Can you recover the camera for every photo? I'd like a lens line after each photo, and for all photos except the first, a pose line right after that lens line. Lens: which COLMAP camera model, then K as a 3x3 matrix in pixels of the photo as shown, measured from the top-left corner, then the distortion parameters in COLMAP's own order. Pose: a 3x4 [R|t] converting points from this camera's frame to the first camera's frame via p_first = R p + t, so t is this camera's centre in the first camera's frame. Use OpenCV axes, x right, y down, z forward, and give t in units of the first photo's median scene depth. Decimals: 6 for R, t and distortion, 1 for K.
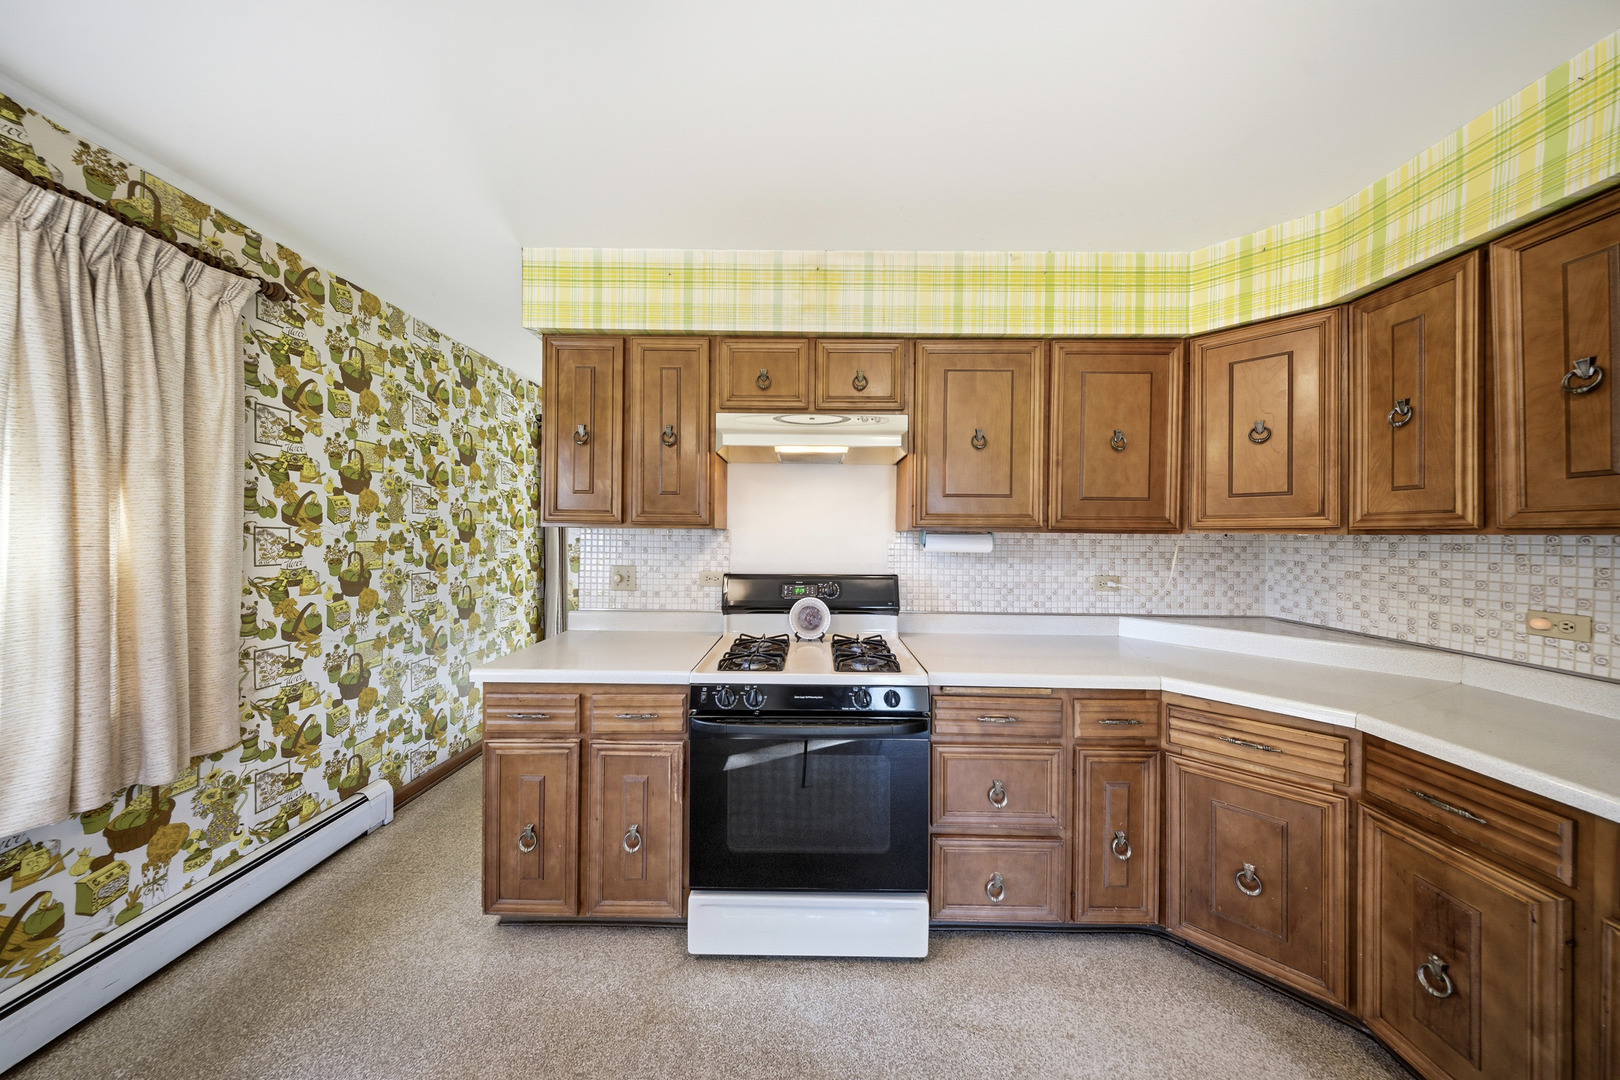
lens RADIAL K [[484.2, 0, 808.5], [0, 484.2, 533.9], [0, 0, 1]] dist [0.000021, -0.000080]
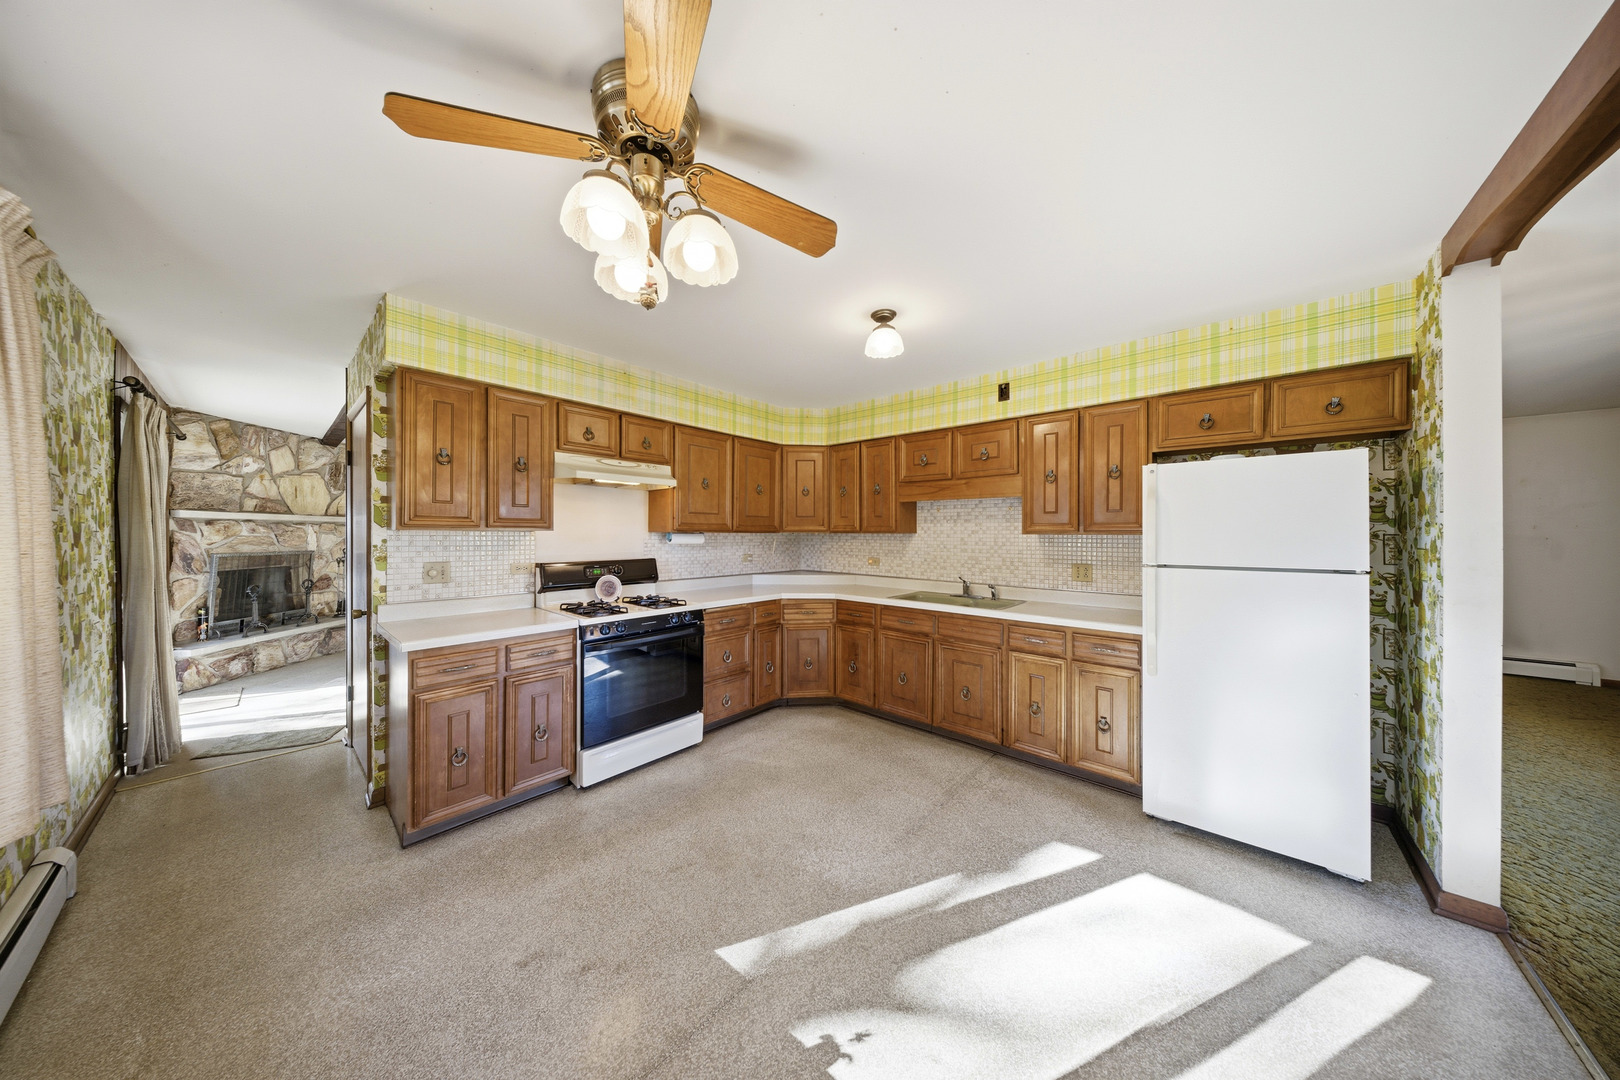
lens RADIAL K [[480.5, 0, 810.0], [0, 480.5, 540.0], [0, 0, 1]] dist [-0.000191, -0.000024]
pose [[0.654006, -0.016372, 0.756312, -0.806407], [0.001203, 0.999787, 0.020603, -0.013393], [-0.756488, -0.012565, 0.653887, -0.543759]]
